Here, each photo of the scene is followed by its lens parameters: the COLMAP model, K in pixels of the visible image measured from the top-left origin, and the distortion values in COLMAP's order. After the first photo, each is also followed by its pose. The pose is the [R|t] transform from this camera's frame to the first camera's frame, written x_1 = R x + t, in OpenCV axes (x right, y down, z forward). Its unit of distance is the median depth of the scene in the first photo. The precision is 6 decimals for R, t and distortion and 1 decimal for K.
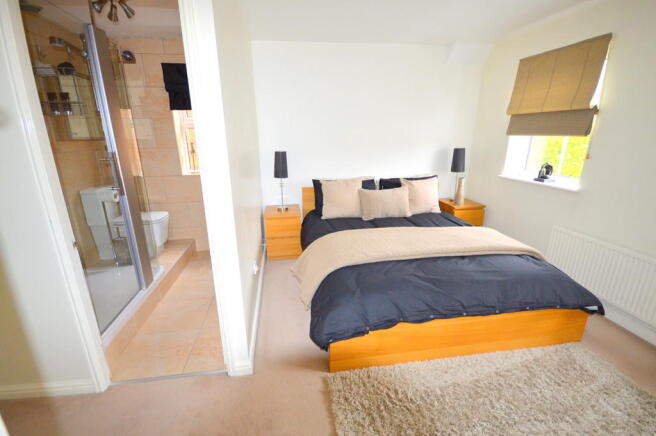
lens RADIAL K [[289.6, 0, 328.0], [0, 289.6, 218.0], [0, 0, 1]] dist [-0.001811, -0.000294]
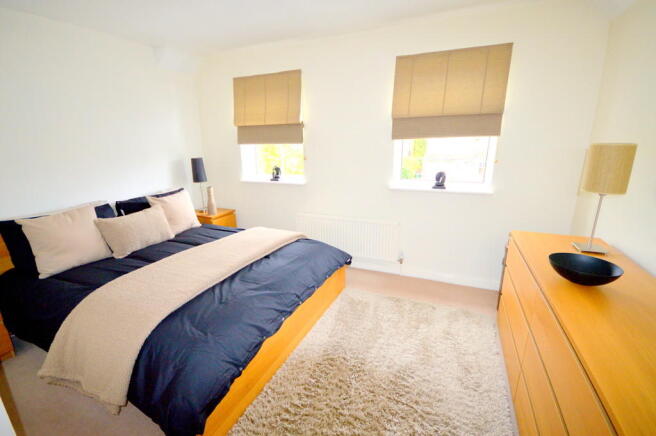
lens RADIAL K [[289.6, 0, 328.0], [0, 289.6, 218.0], [0, 0, 1]] dist [-0.001811, -0.000294]
pose [[0.546694, -0.212446, 0.809934, -0.173423], [0.244459, 0.965633, 0.088279, -0.029700], [-0.800853, 0.149734, 0.579840, 0.136649]]
